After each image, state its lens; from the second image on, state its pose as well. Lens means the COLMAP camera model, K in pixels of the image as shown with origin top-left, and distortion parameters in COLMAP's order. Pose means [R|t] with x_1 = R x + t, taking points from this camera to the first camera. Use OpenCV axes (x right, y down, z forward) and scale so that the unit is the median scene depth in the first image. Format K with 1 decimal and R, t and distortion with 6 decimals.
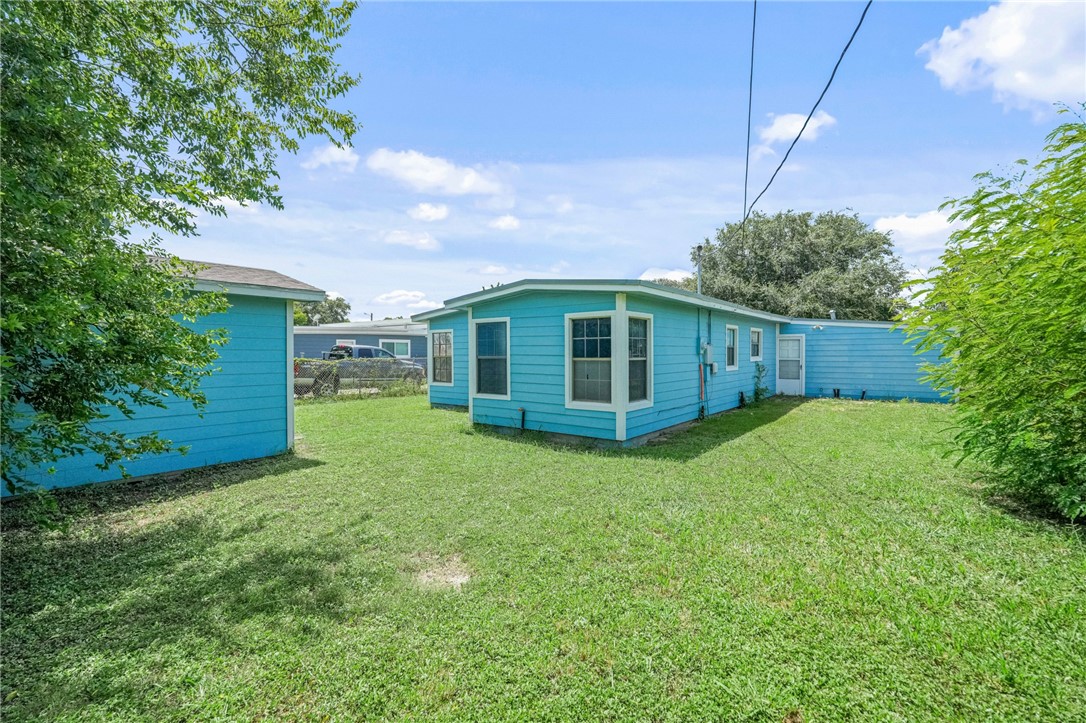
lens RADIAL K [[476.2, 0, 542.9], [0, 476.2, 364.3], [0, 0, 1]] dist [0.000420, -0.000464]
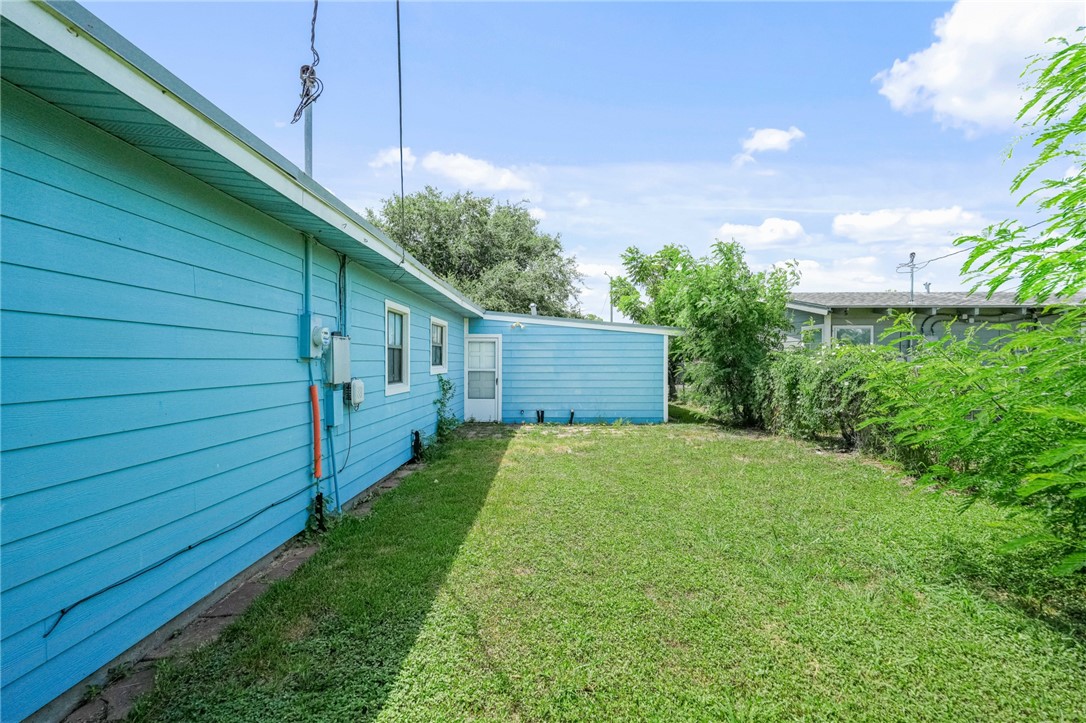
lens RADIAL K [[476.2, 0, 542.9], [0, 476.2, 364.3], [0, 0, 1]] dist [0.000420, -0.000464]
pose [[0.790119, 0.002169, 0.612950, 0.178135], [0.010319, 0.999805, -0.016841, -0.006588], [-0.612867, 0.019631, 0.789943, 0.431771]]
